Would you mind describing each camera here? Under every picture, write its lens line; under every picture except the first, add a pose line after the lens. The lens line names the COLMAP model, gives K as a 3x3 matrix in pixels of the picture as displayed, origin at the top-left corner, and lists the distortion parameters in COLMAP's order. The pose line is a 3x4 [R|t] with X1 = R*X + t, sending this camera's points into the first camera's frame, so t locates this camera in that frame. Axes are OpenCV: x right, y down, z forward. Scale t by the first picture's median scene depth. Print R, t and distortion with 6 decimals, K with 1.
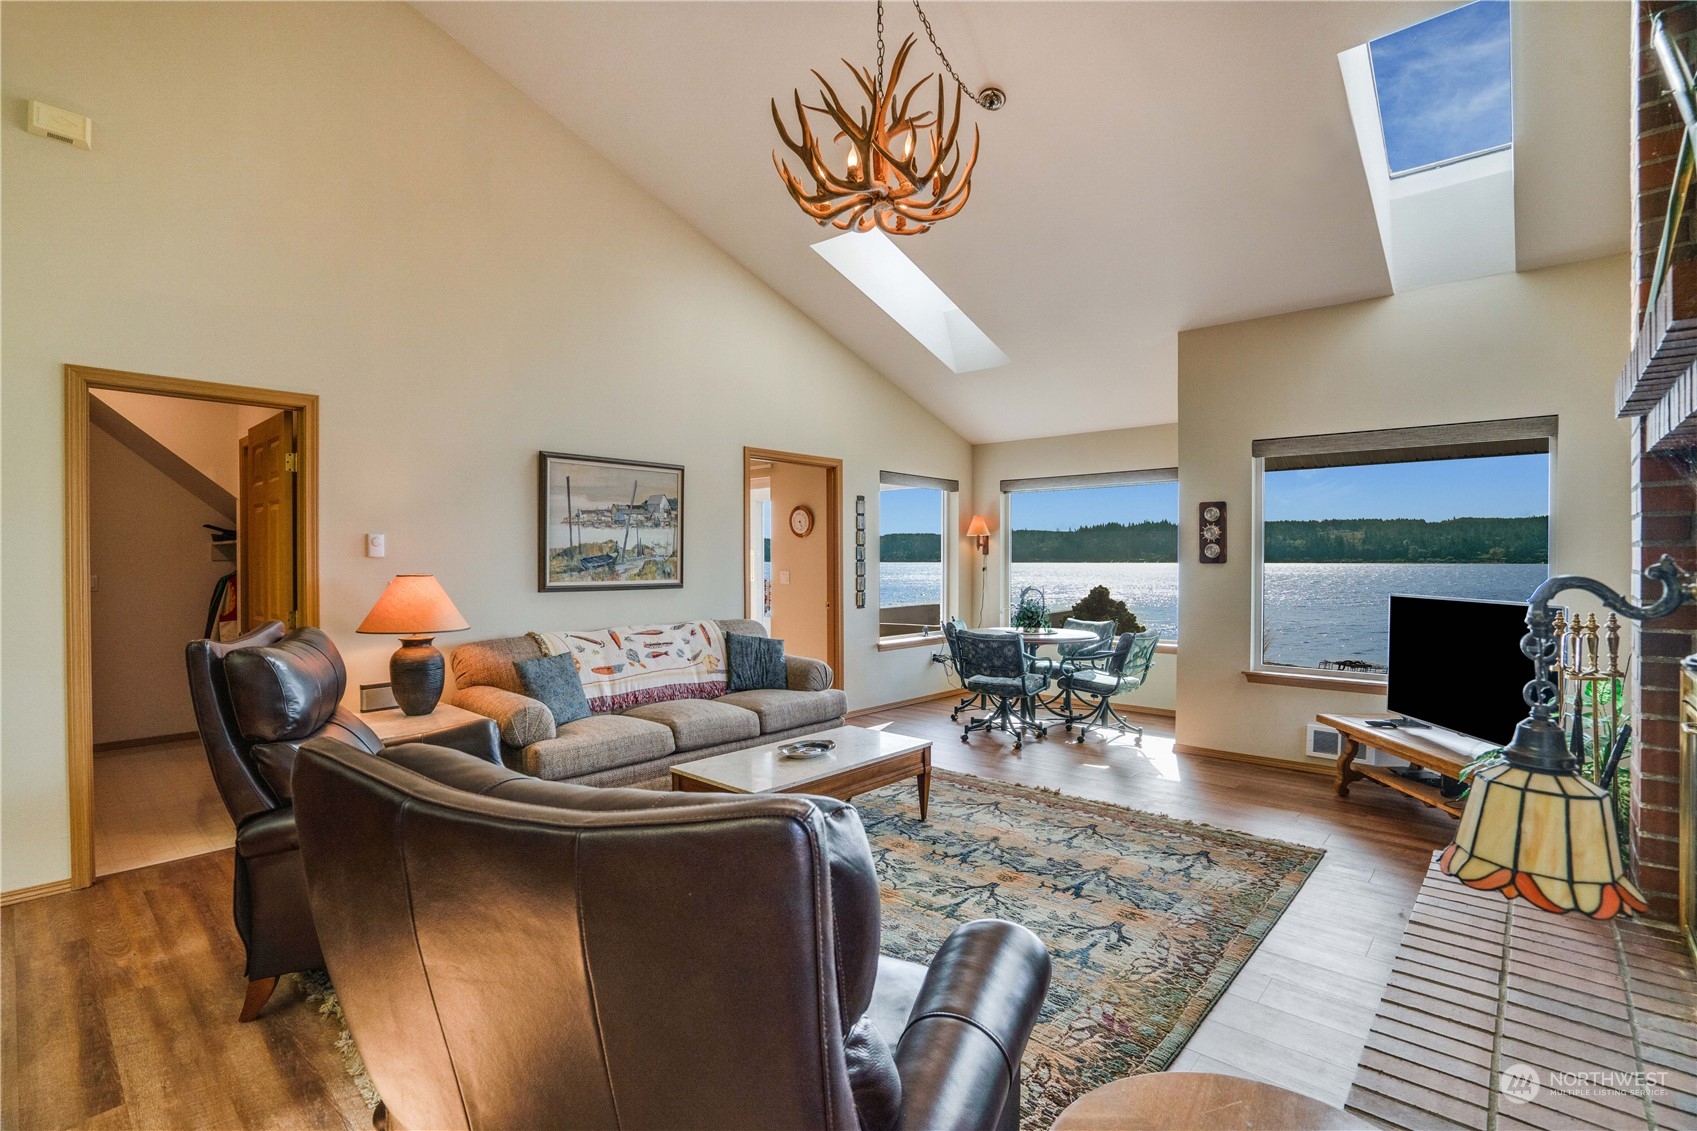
lens RADIAL K [[795.8, 0, 850.6], [0, 795.8, 562.5], [0, 0, 1]] dist [-0.000783, -0.000069]
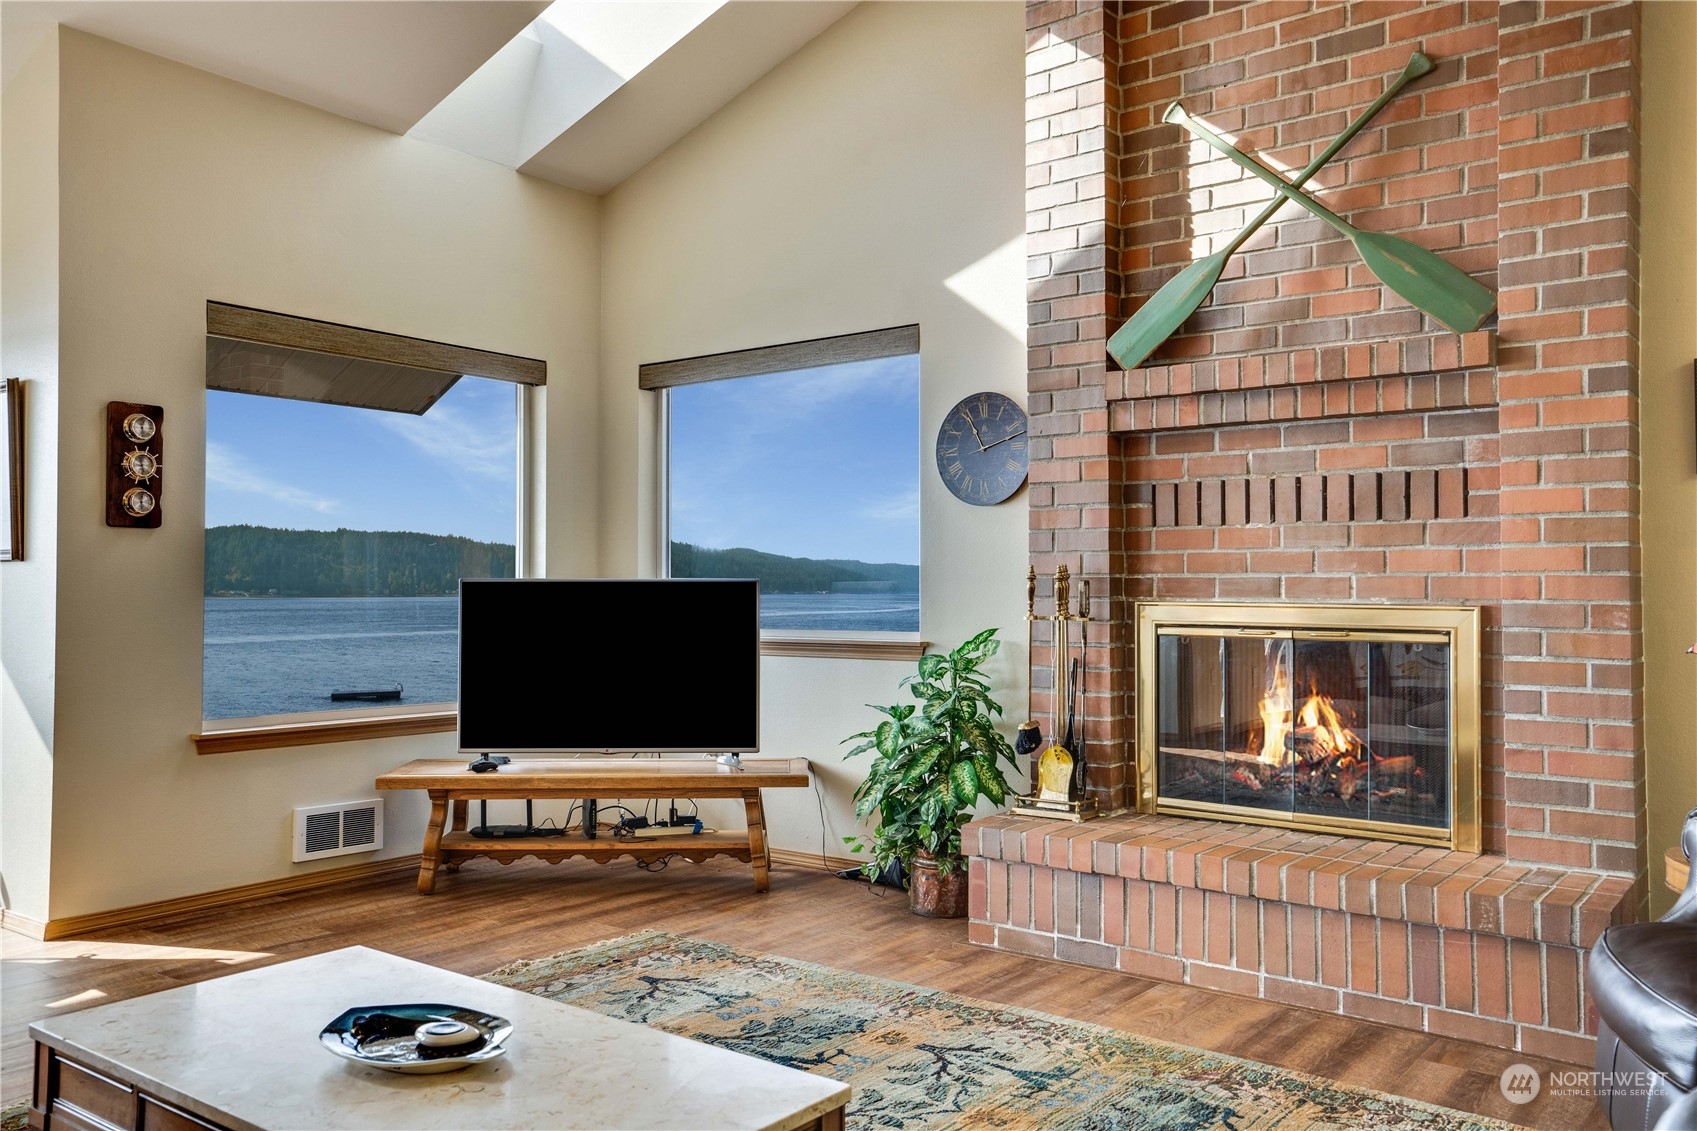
lens RADIAL K [[1369.8, 0, 849.0], [0, 1369.8, 568.8], [0, 0, 1]] dist [0.006352, 0.006307]
pose [[-0.061616, 0.020898, 0.997881, -0.634705], [0.005185, 0.999774, -0.020617, 0.070131], [-0.998086, 0.003904, -0.061711, 0.912415]]
